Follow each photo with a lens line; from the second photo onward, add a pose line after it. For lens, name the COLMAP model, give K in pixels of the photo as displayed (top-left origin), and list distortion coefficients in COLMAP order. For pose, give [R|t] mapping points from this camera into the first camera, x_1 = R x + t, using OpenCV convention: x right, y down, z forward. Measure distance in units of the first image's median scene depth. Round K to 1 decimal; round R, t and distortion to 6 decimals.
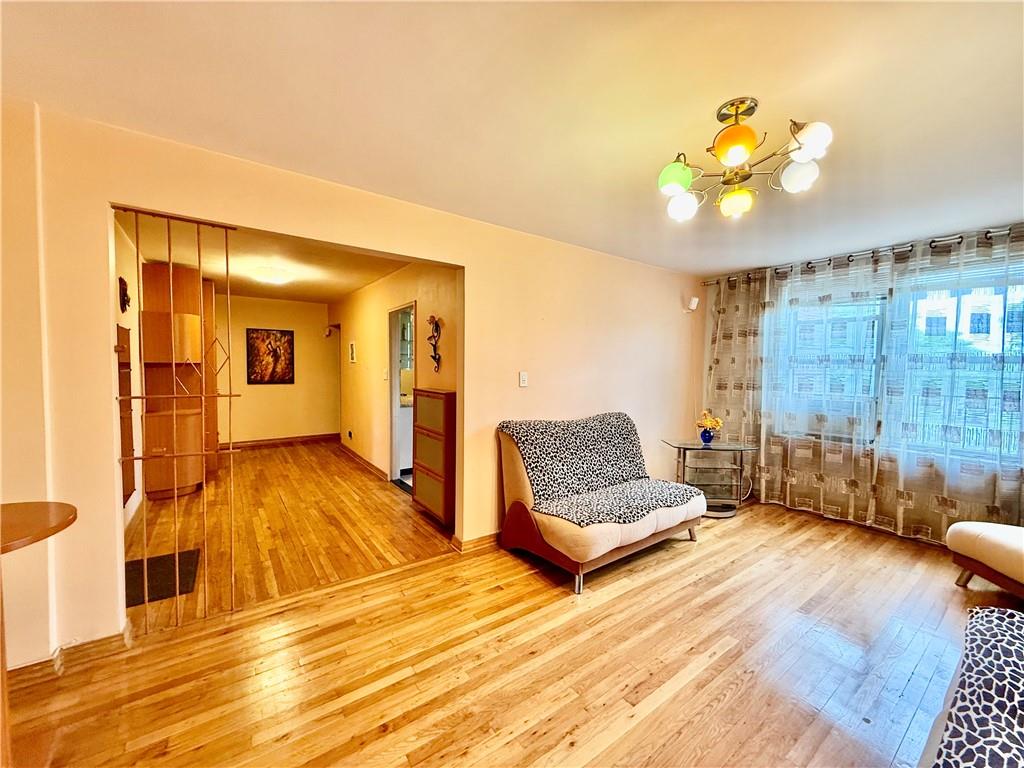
lens RADIAL K [[408.2, 0, 511.6], [0, 408.2, 384.5], [0, 0, 1]] dist [-0.000816, 0.000614]
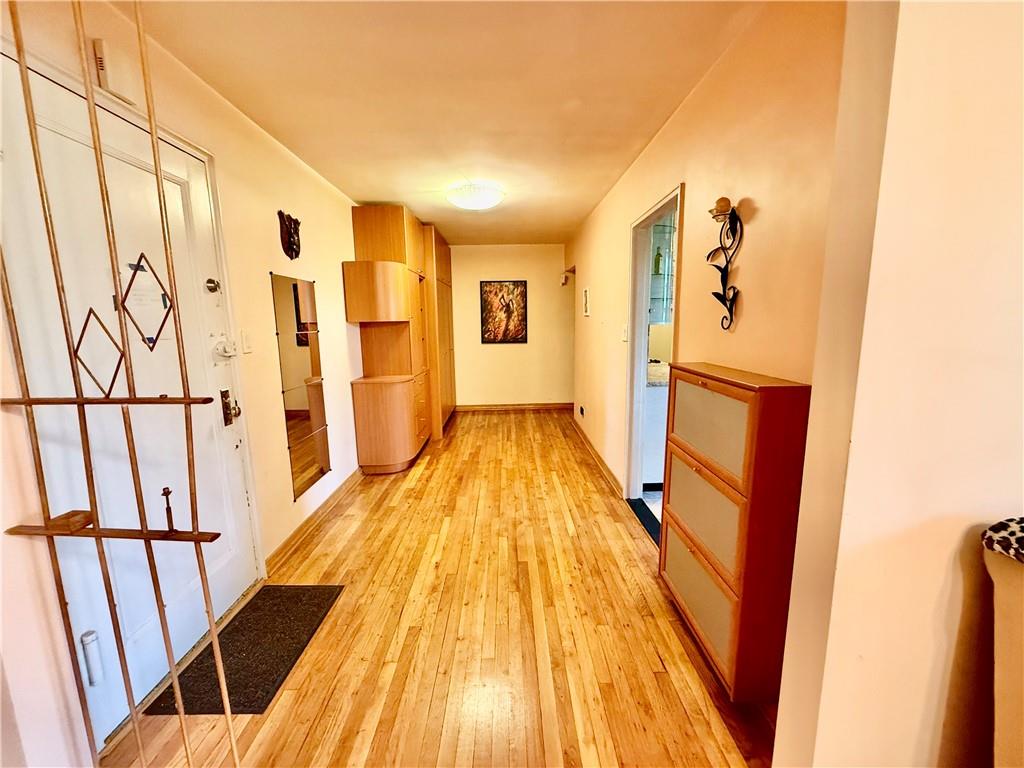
lens RADIAL K [[408.2, 0, 510.2], [0, 408.2, 385.3], [0, 0, 1]] dist [-0.000816, 0.000614]
pose [[0.819776, 0.066628, -0.568795, -0.131921], [-0.002658, 0.993641, 0.112563, -0.021234], [0.572678, -0.090764, 0.814741, 0.548939]]
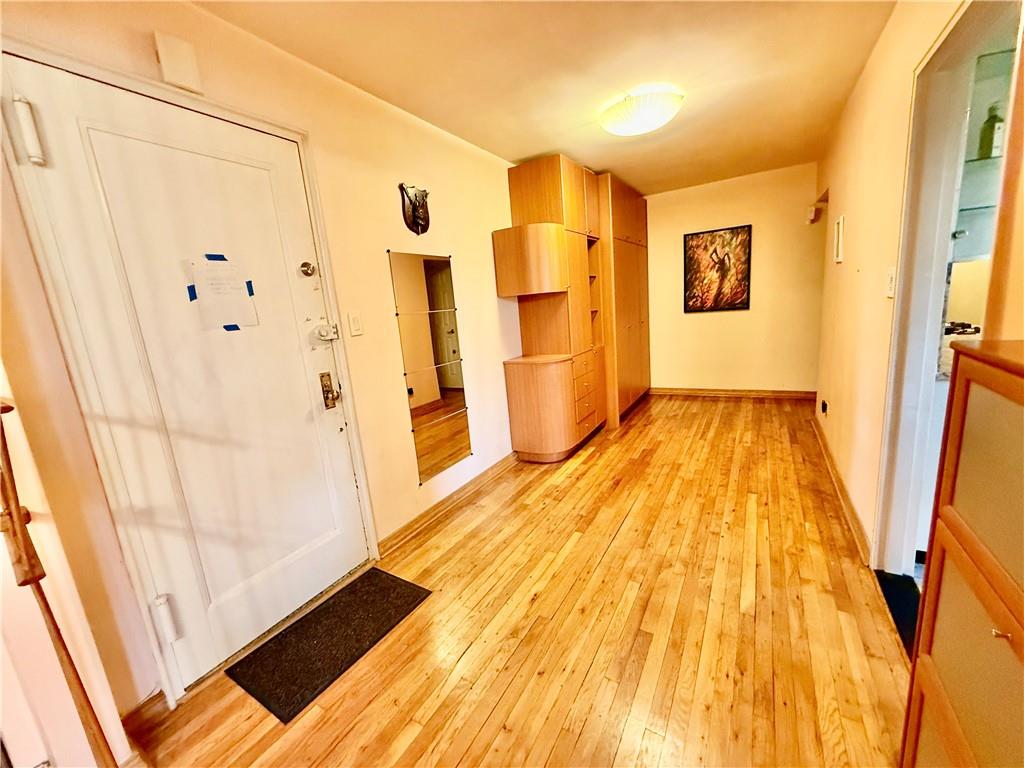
lens RADIAL K [[408.2, 0, 510.3], [0, 408.2, 384.3], [0, 0, 1]] dist [-0.000816, 0.000614]
pose [[0.394863, 0.130727, -0.909392, -0.155894], [0.046466, 0.985717, 0.161875, -0.015576], [0.917564, -0.106174, 0.383149, 0.798870]]
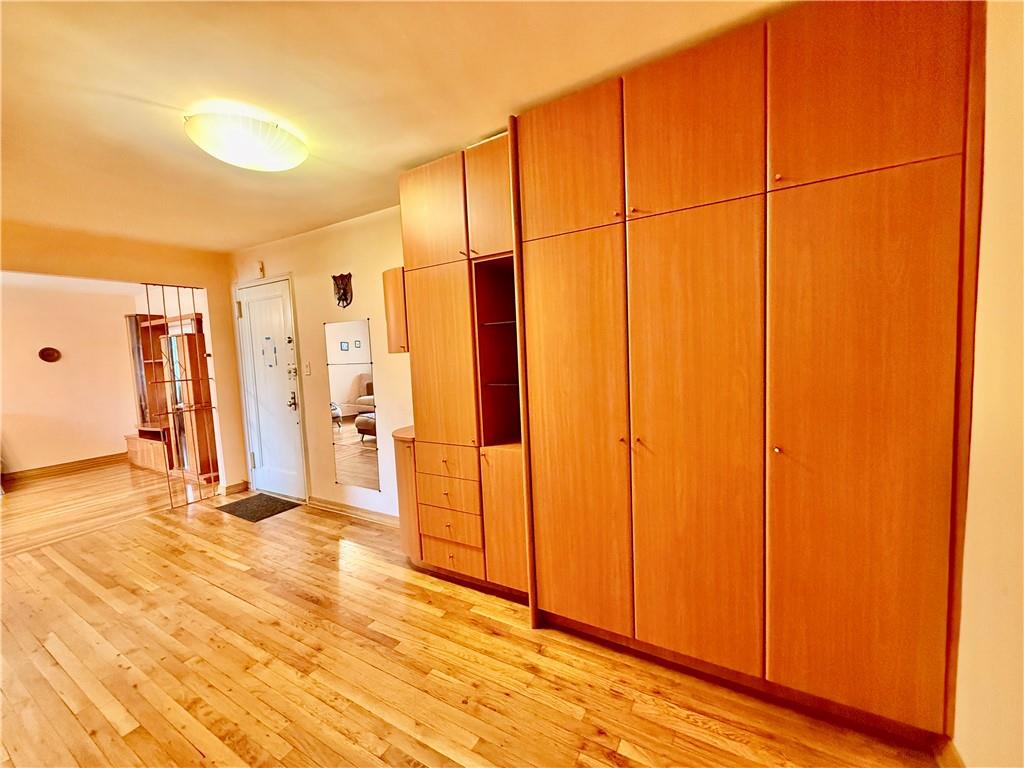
lens RADIAL K [[408.2, 0, 507.3], [0, 408.2, 385.1], [0, 0, 1]] dist [-0.000816, 0.000614]
pose [[-0.914134, 0.061302, -0.400751, -0.864296], [0.014753, 0.992877, 0.118228, -0.091928], [0.405144, 0.102164, -0.908527, 2.019159]]
